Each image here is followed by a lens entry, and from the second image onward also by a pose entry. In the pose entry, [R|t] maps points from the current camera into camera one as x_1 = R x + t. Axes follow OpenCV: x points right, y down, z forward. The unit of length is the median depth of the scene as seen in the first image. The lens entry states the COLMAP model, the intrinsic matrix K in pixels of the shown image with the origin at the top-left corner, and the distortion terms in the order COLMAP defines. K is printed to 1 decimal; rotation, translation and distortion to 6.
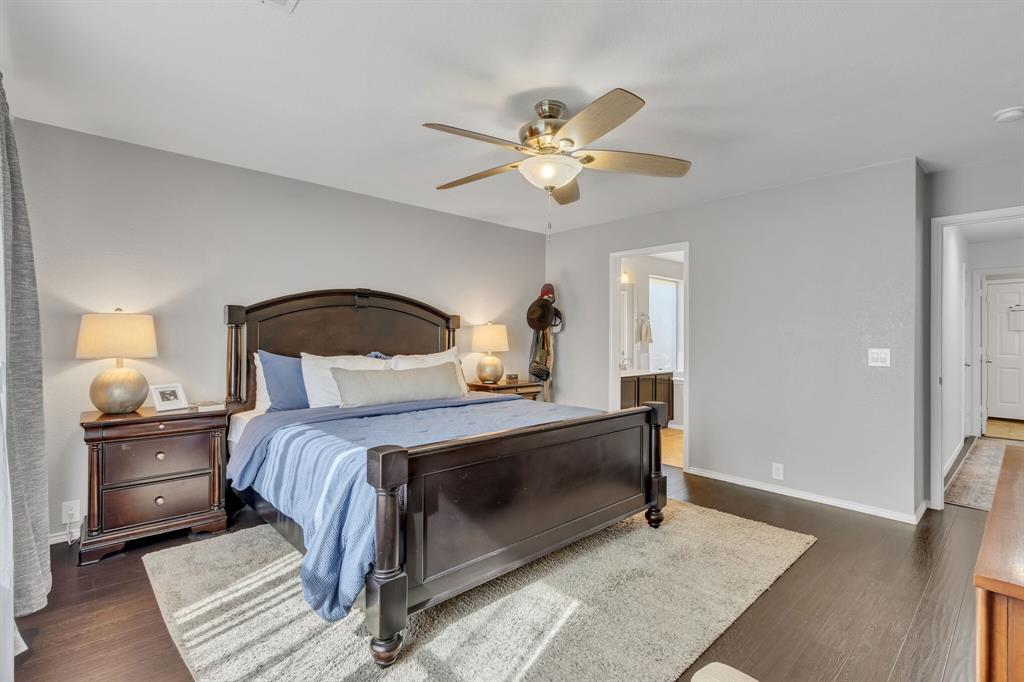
lens RADIAL K [[491.9, 0, 515.7], [0, 491.9, 334.9], [0, 0, 1]] dist [0.003911, -0.000004]
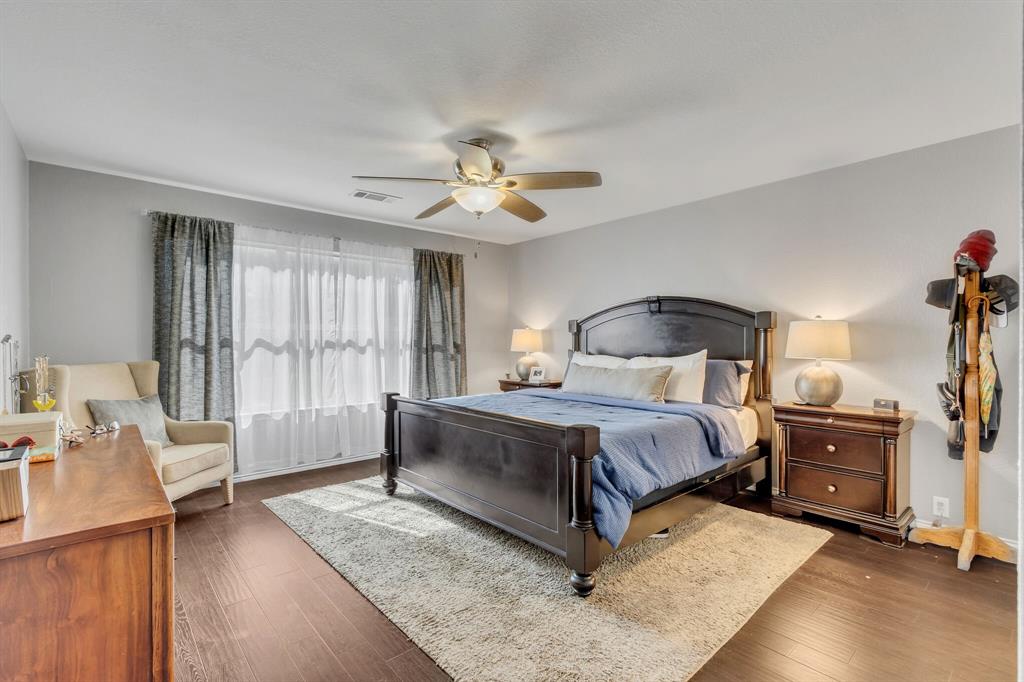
lens RADIAL K [[474.7, 0, 516.6], [0, 474.7, 344.9], [0, 0, 1]] dist [0.010839, -0.000661]
pose [[-0.048055, 0.007895, -0.998813, 0.659154], [0.009424, 0.999928, 0.007450, 0.002150], [0.998800, -0.009055, -0.048126, 0.611284]]
